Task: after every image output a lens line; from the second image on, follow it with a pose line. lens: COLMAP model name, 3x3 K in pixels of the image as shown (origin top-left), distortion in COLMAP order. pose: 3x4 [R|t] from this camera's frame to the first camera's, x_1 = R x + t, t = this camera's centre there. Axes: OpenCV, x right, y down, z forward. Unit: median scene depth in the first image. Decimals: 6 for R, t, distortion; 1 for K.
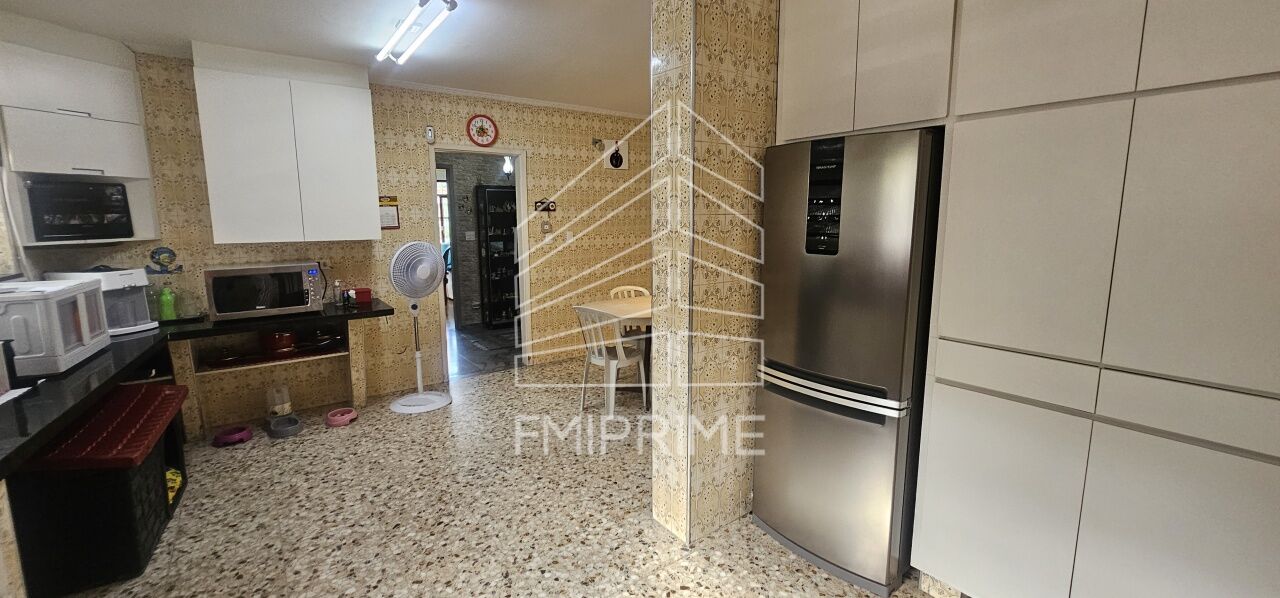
lens RADIAL K [[520.9, 0, 640.0], [0, 520.9, 289.6], [0, 0, 1]] dist [0.000451, -0.000185]
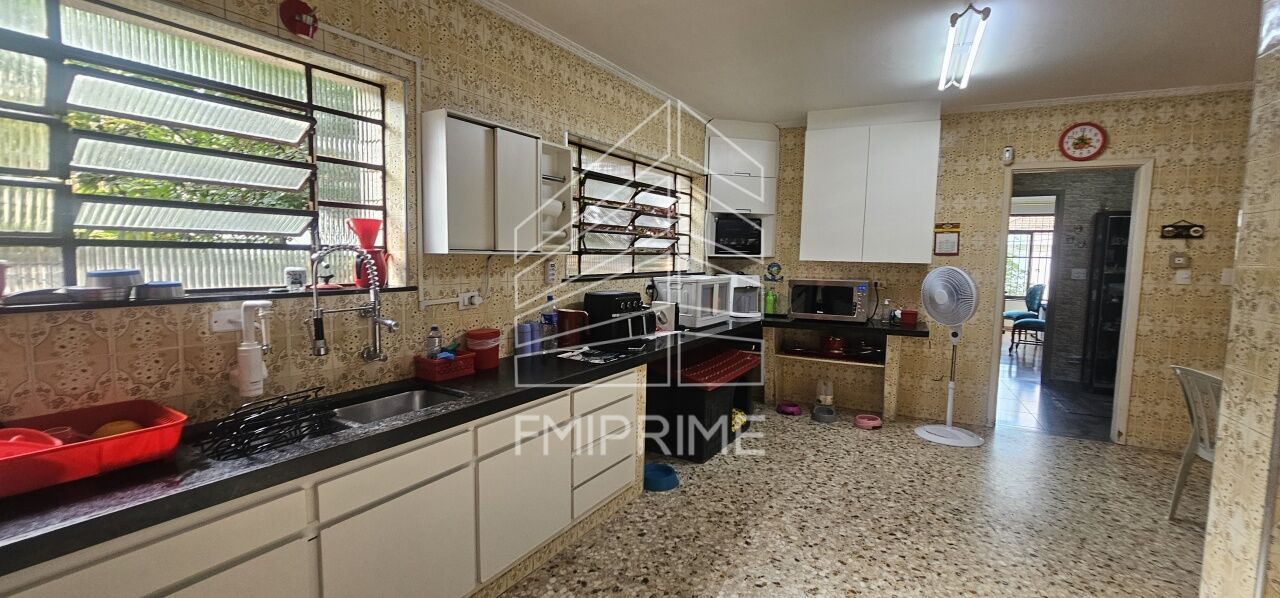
lens RADIAL K [[520.9, 0, 640.0], [0, 520.9, 289.6], [0, 0, 1]] dist [0.000451, -0.000185]
pose [[0.458933, 0.076155, -0.885201, 0.156119], [-0.149022, 0.988803, 0.007808, 0.032113], [0.875884, 0.128331, 0.465143, 0.034725]]
